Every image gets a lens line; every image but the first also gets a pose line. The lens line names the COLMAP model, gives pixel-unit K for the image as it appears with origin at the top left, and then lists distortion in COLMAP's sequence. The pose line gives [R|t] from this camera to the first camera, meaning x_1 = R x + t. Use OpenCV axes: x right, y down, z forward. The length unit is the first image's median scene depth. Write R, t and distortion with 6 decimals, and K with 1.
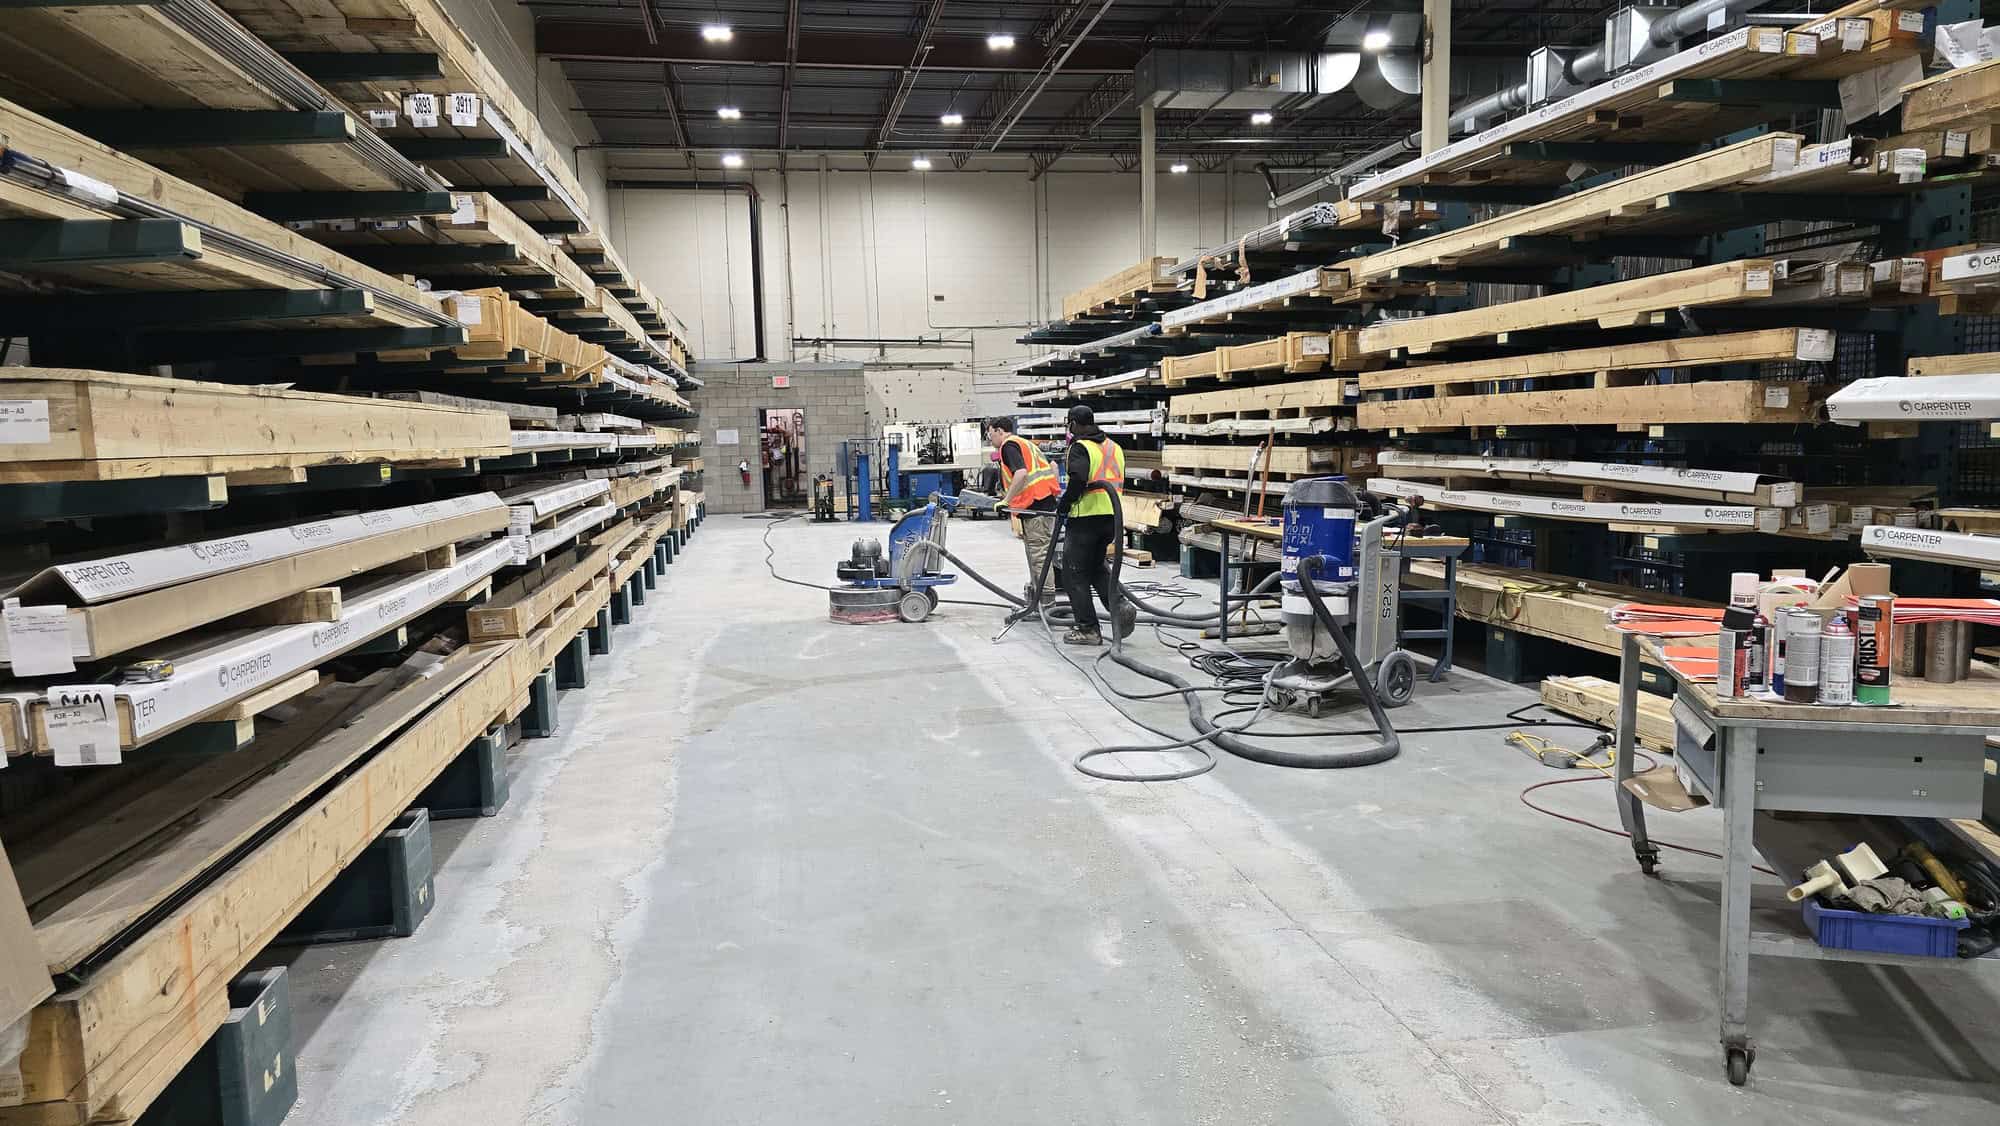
lens RADIAL K [[1353.5, 0, 1000.0], [0, 1353.5, 563.0], [0, 0, 1]] dist [0.108382, -0.126967]
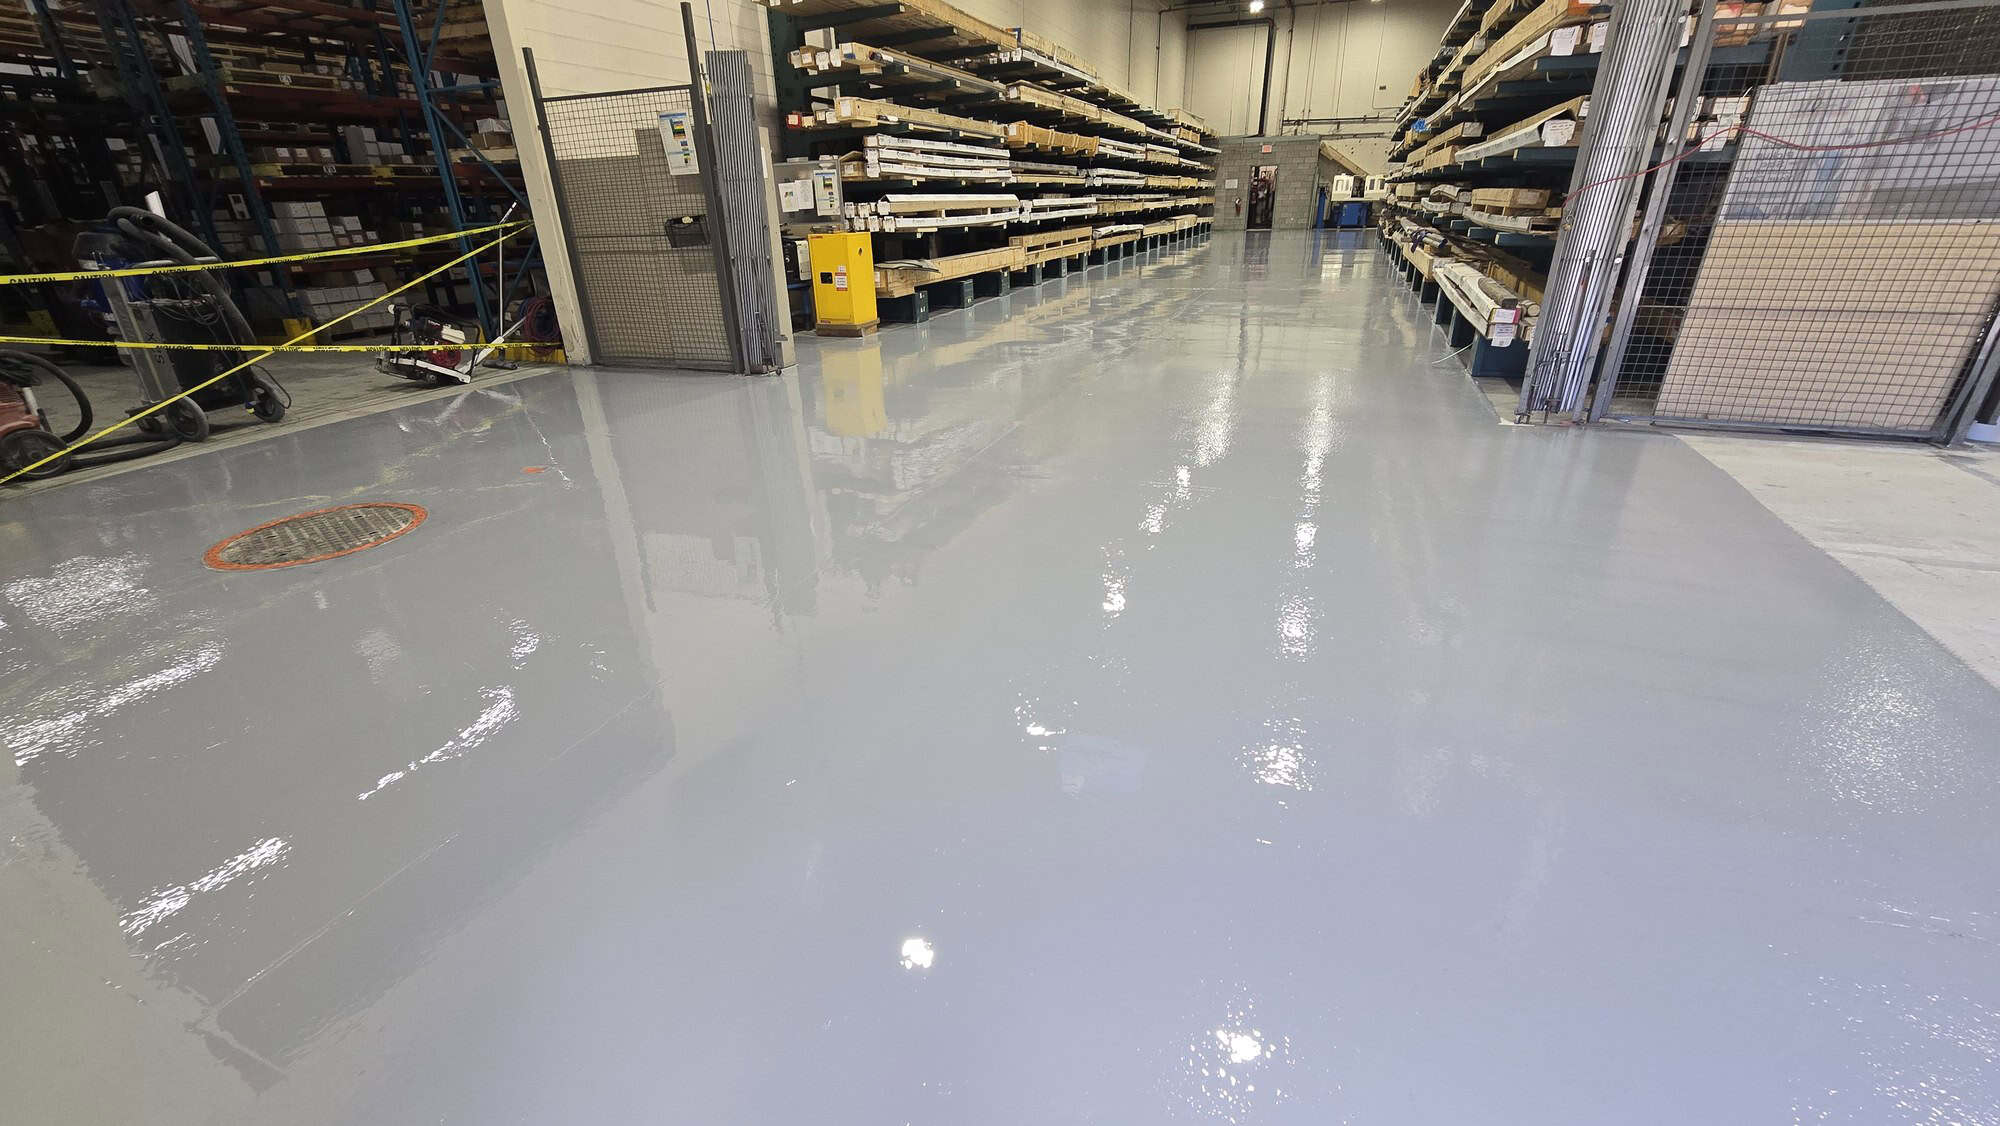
lens RADIAL K [[838.2, 0, 997.3], [0, 838.2, 572.2], [0, 0, 1]] dist [0.002360, -0.000097]
pose [[0.856020, 0.214538, -0.470323, 0.167097], [-0.048199, 0.938976, 0.340589, 0.026514], [0.514691, -0.268882, 0.814122, -0.199675]]
